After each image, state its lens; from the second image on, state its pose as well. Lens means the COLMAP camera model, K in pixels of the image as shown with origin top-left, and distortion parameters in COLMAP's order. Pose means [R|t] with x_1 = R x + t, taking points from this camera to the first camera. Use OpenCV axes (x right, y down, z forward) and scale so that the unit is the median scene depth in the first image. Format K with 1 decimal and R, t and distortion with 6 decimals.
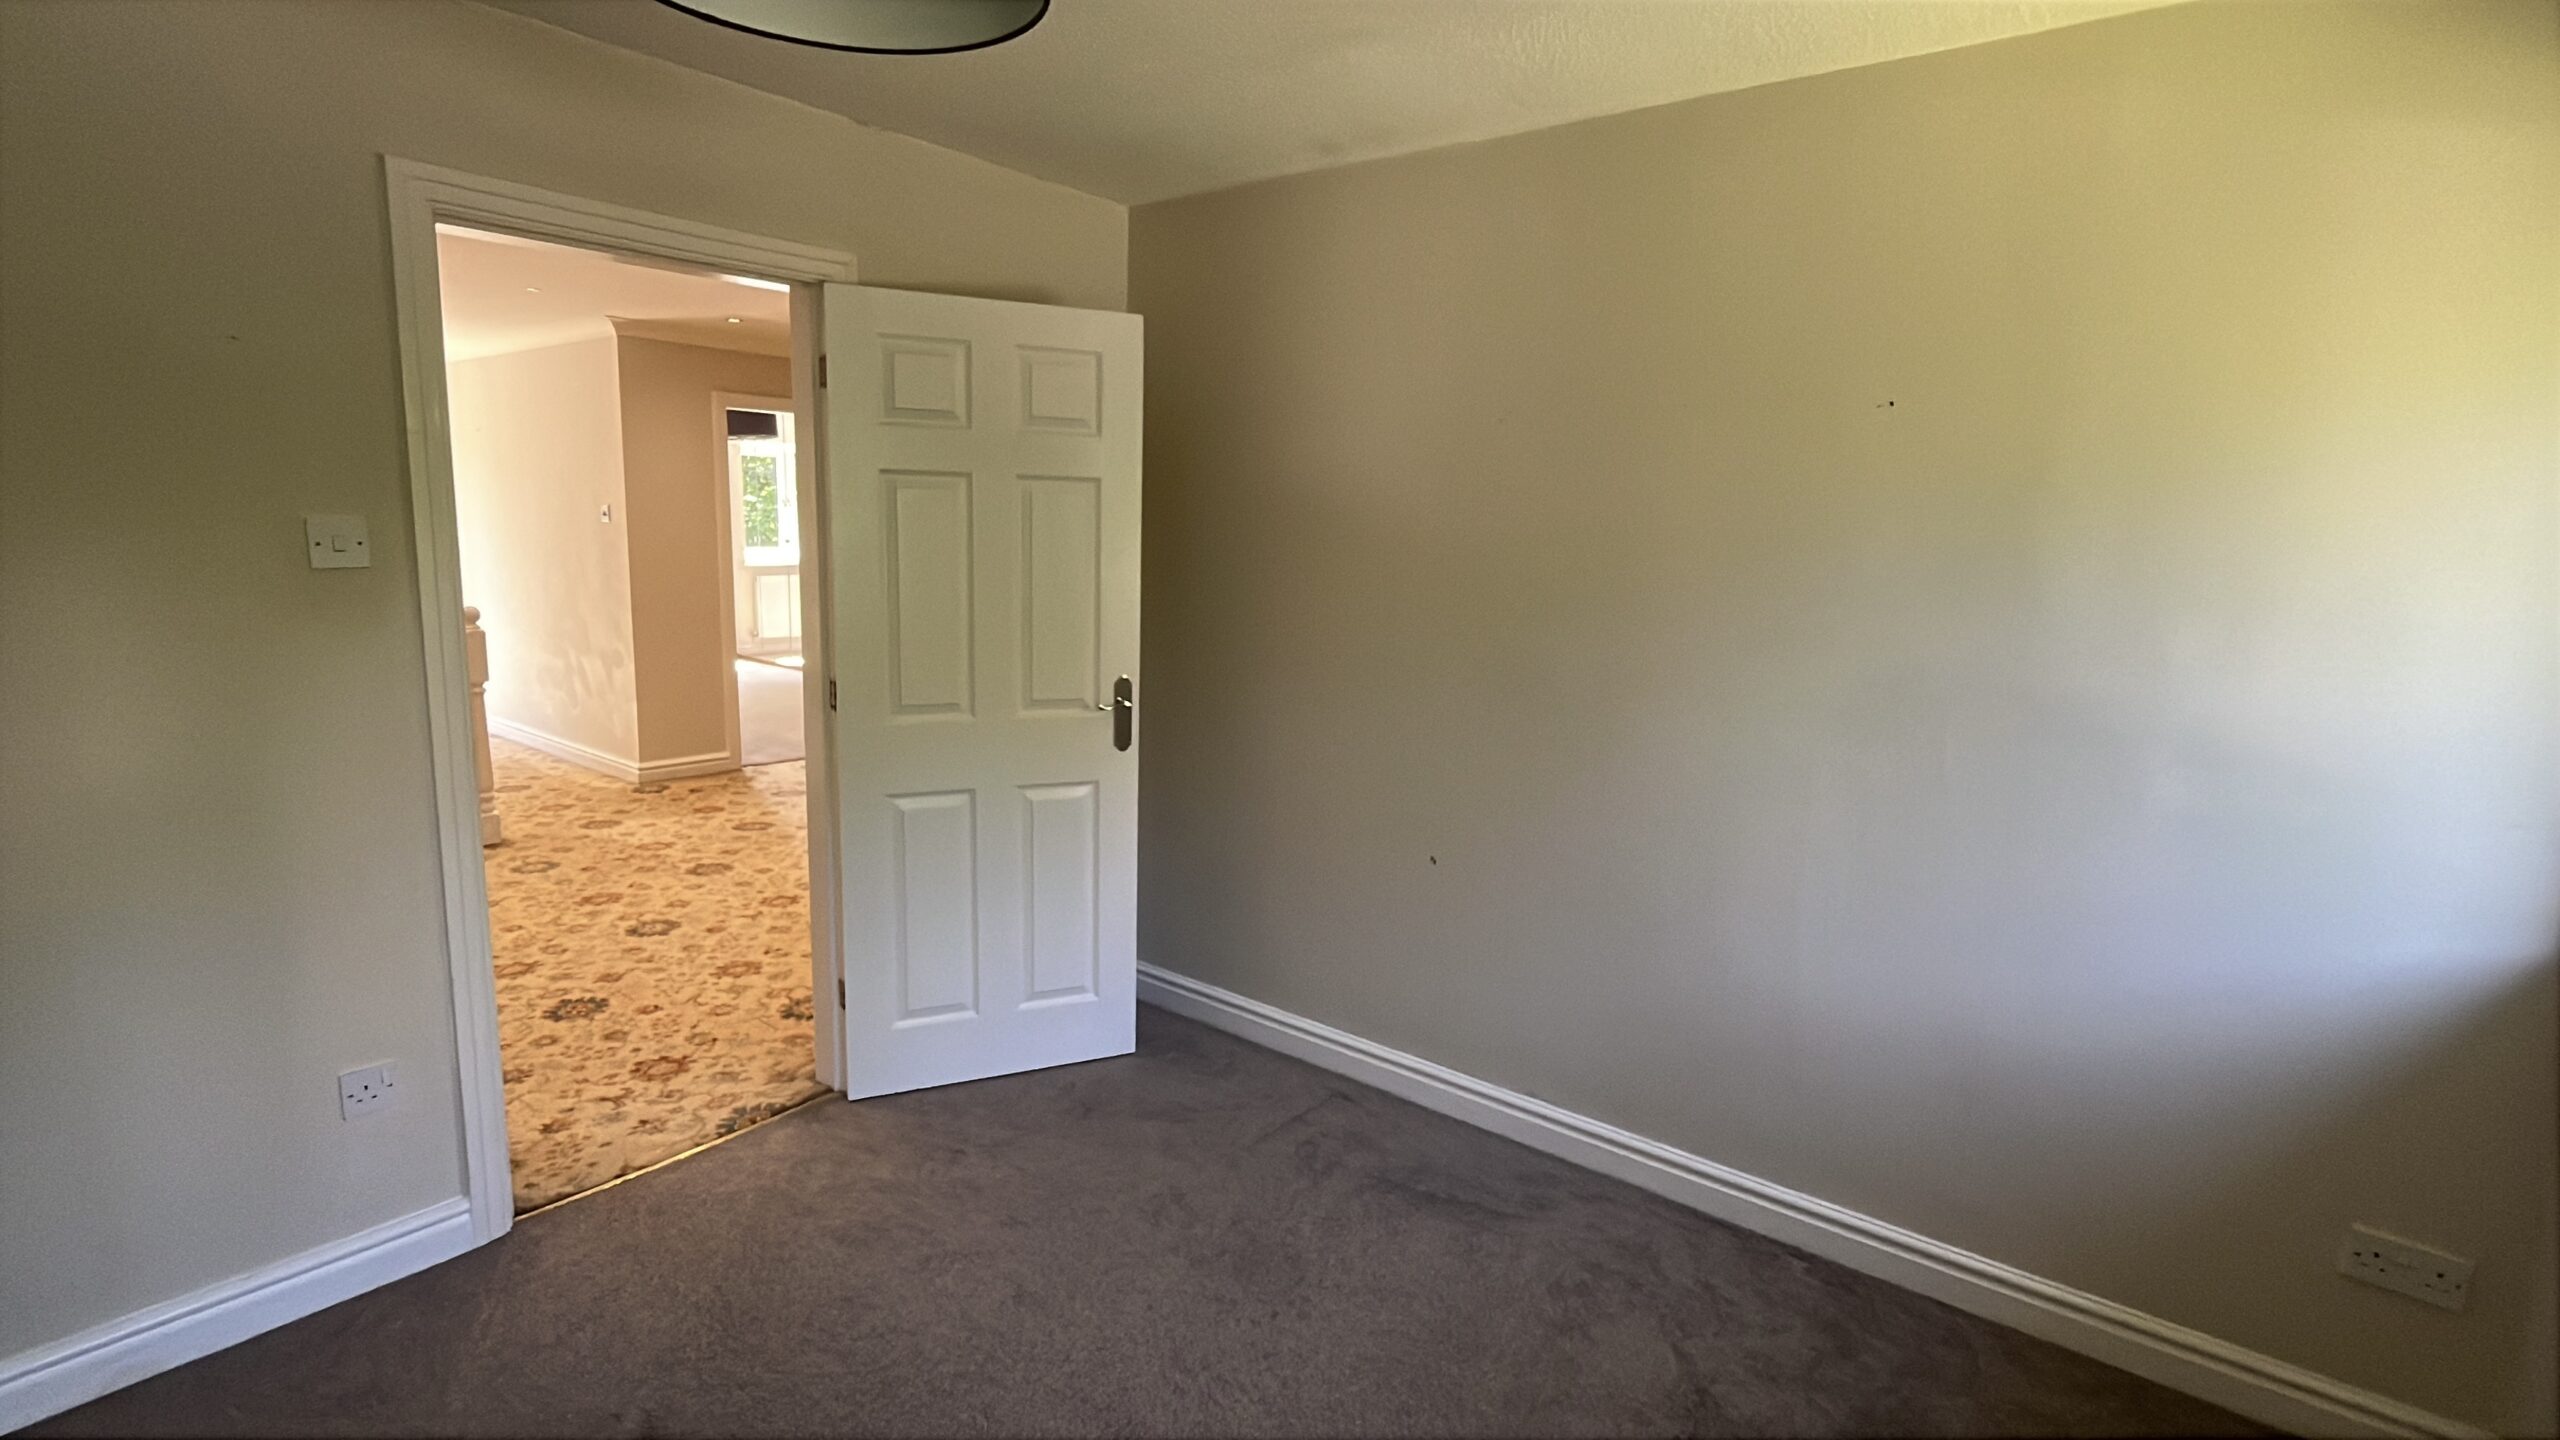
lens RADIAL K [[1193.7, 0, 1271.1], [0, 1193.7, 713.4], [0, 0, 1]] dist [-0.003516, -0.000132]
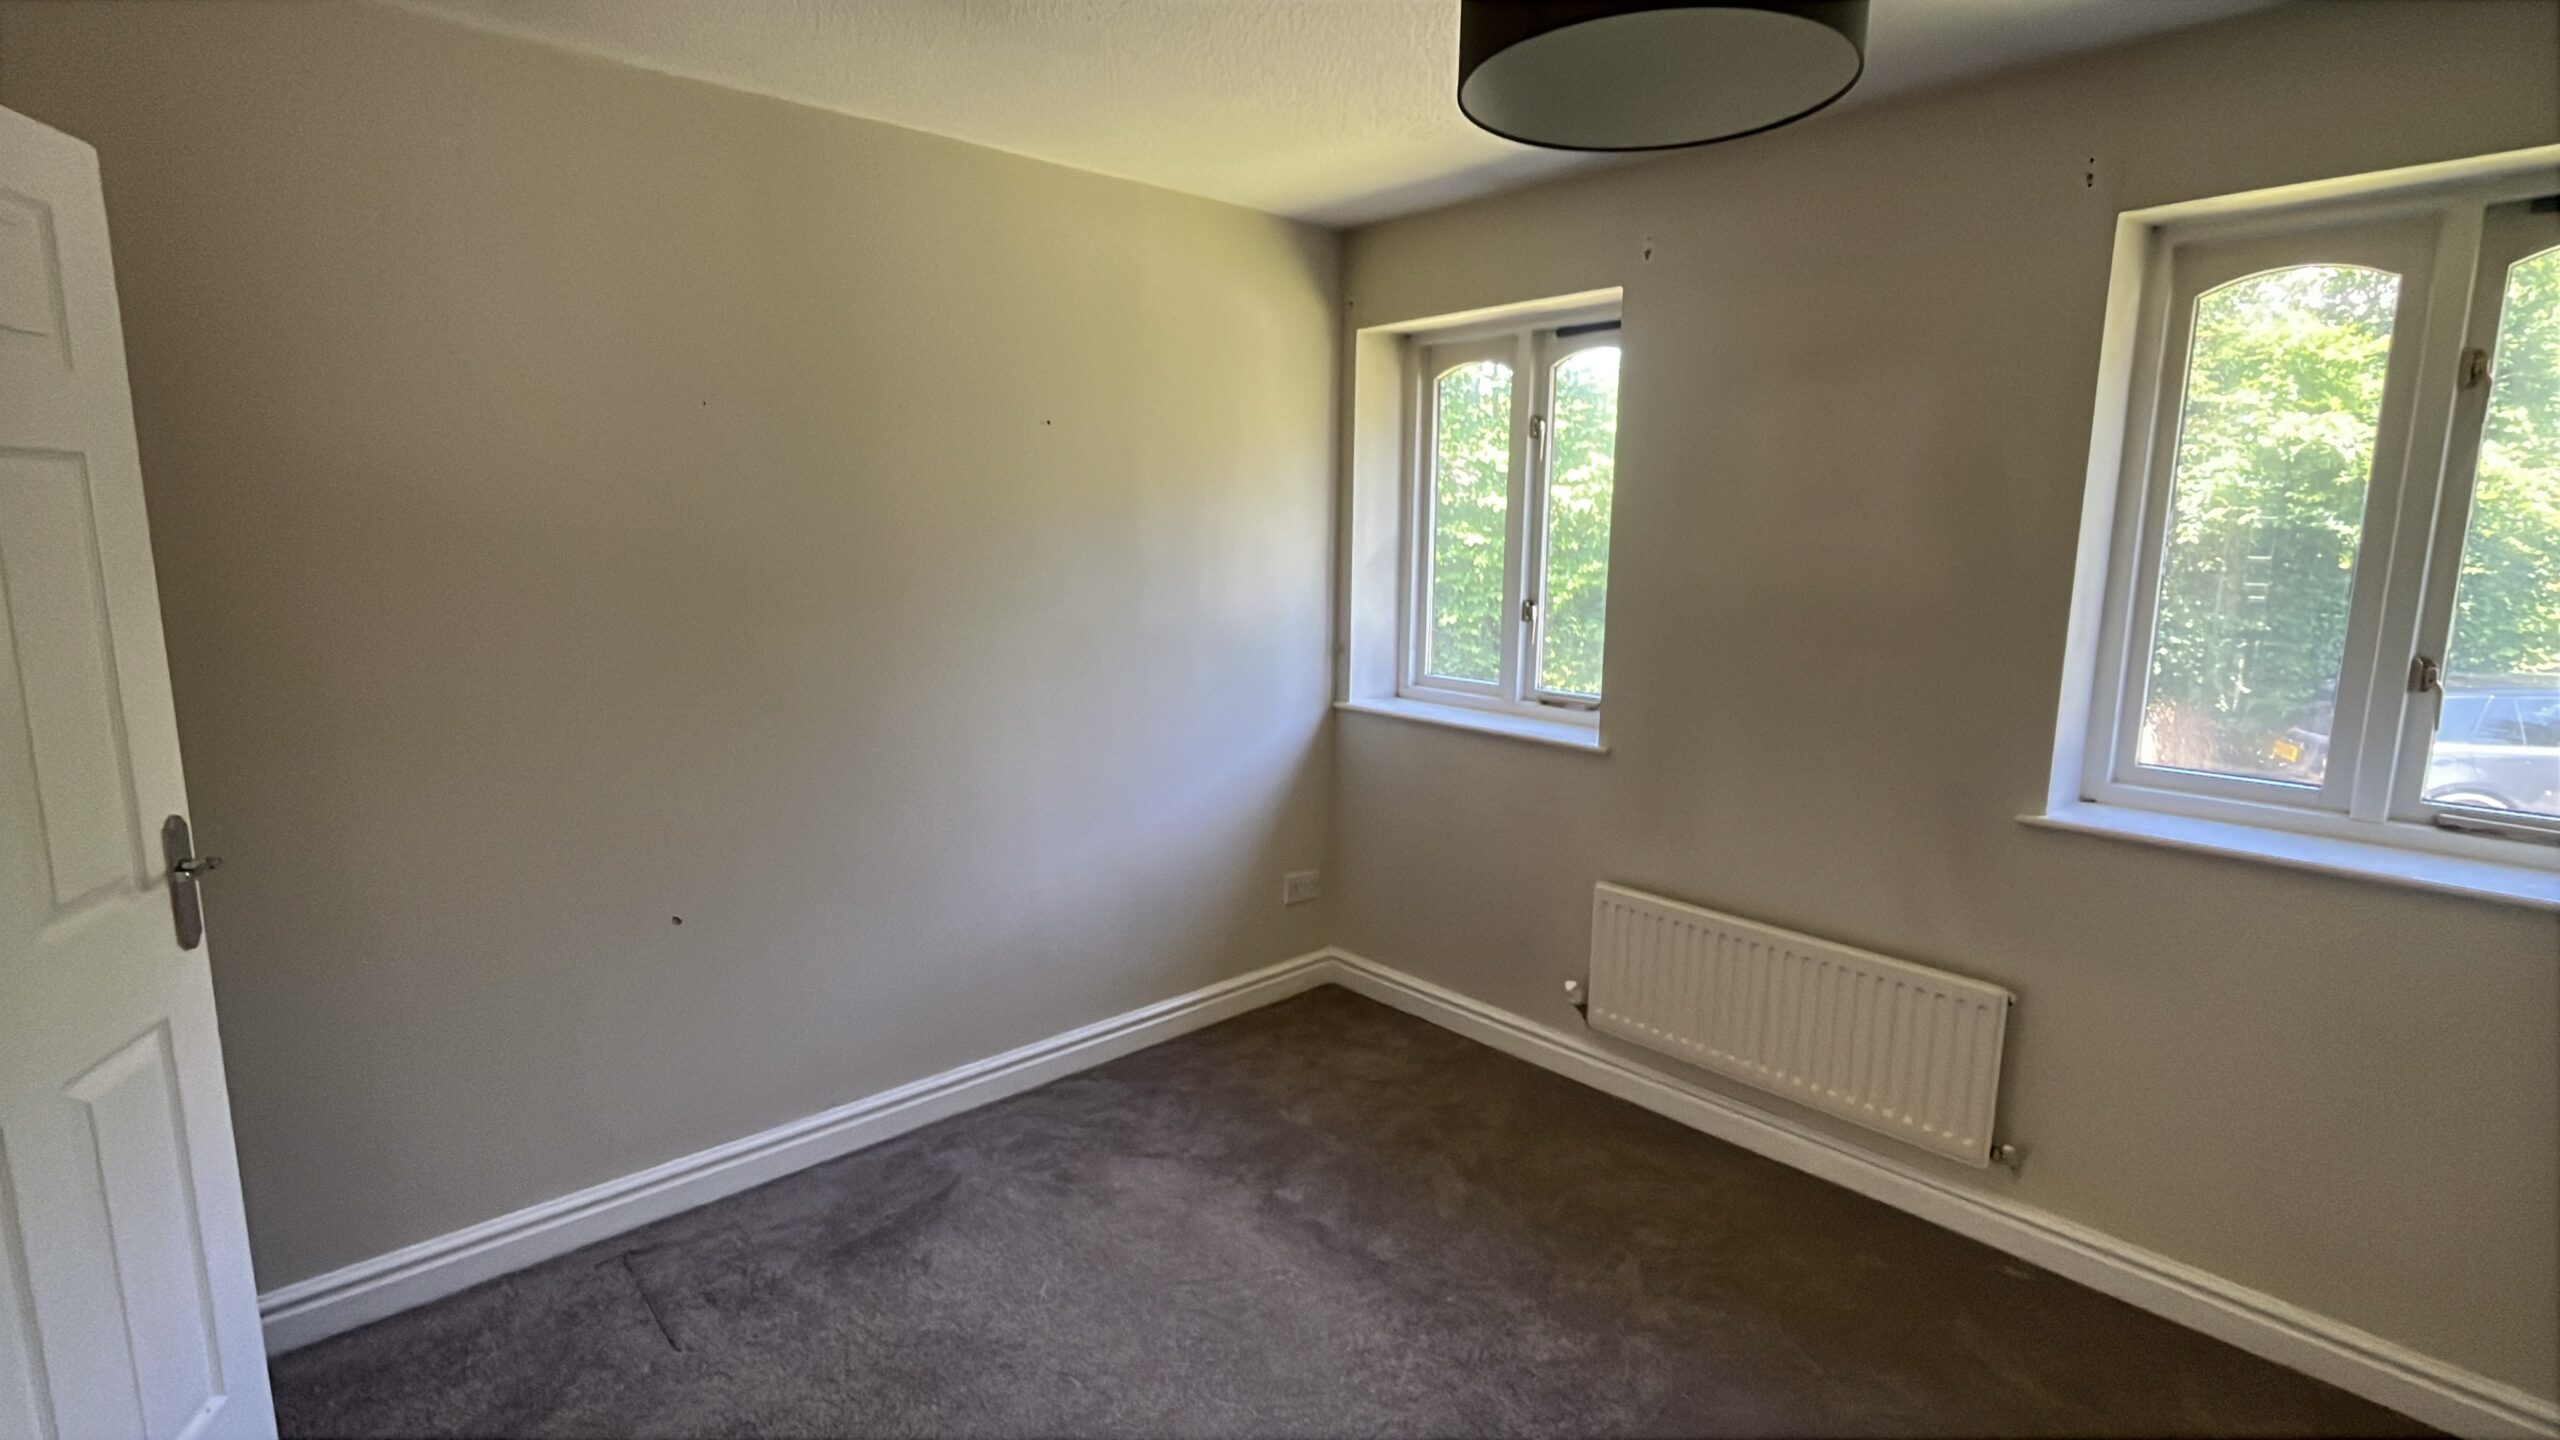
lens RADIAL K [[1193.7, 0, 1271.1], [0, 1193.7, 713.4], [0, 0, 1]] dist [-0.003516, -0.000132]
pose [[0.154761, -0.184232, 0.970622, -0.588197], [0.155175, 0.974798, 0.160283, -0.089380], [-0.975689, 0.125810, 0.179449, 0.418277]]
